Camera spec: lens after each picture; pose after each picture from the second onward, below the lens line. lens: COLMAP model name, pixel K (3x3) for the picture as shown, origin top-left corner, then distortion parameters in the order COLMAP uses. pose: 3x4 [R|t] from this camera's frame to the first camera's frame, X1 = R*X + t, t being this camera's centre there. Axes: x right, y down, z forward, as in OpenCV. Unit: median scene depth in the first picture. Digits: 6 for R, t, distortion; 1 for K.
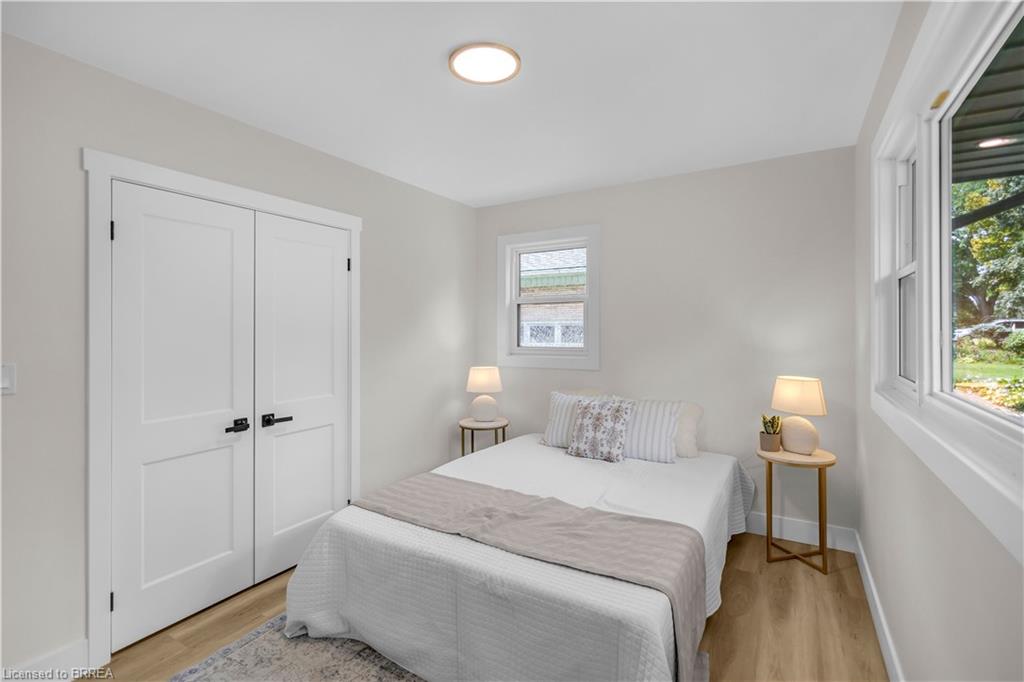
lens RADIAL K [[480.0, 0, 495.6], [0, 480.0, 322.4], [0, 0, 1]] dist [0.015925, -0.000302]
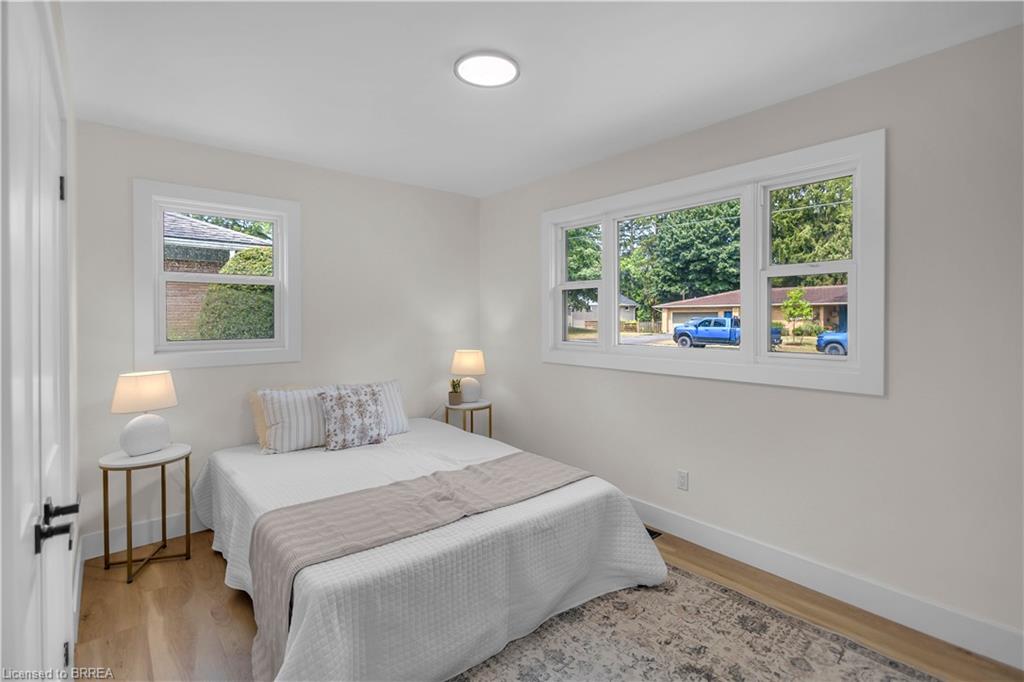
lens RADIAL K [[480.0, 0, 521.1], [0, 480.0, 323.1], [0, 0, 1]] dist [0.015925, -0.000302]
pose [[0.308815, -0.006485, 0.951100, -0.797359], [-0.013172, 0.999852, 0.011094, 0.014072], [-0.951031, -0.015954, 0.308684, 0.457754]]
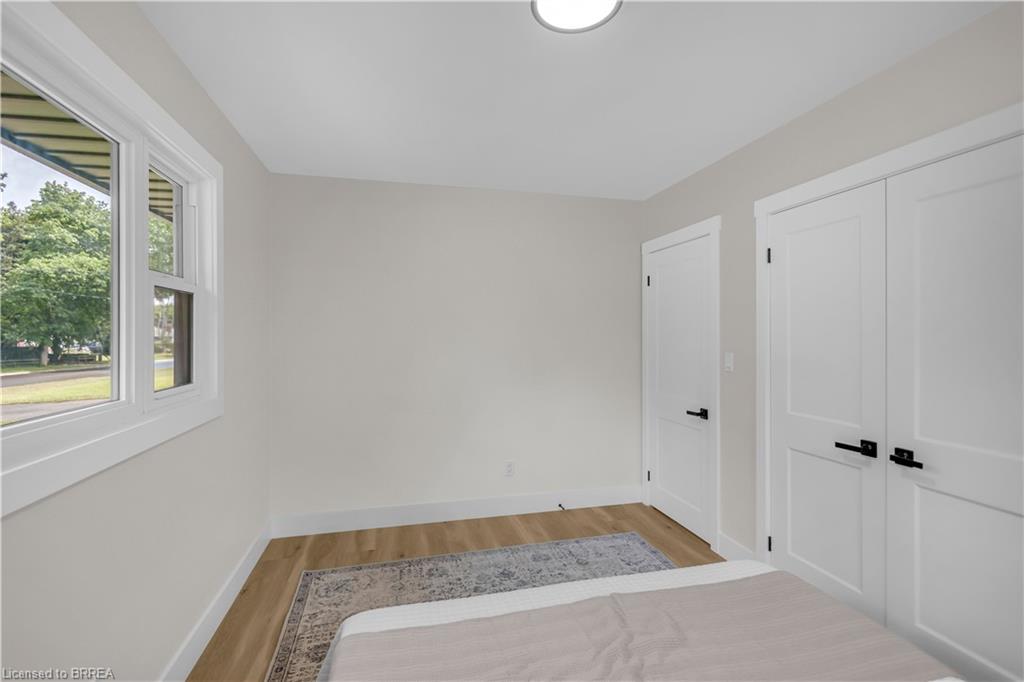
lens RADIAL K [[480.0, 0, 511.0], [0, 480.0, 338.3], [0, 0, 1]] dist [0.015925, -0.000302]
pose [[-0.711285, 0.009386, -0.702841, 0.476832], [0.011704, 0.999930, 0.001509, 0.015625], [0.702806, -0.007153, -0.711345, 1.138667]]
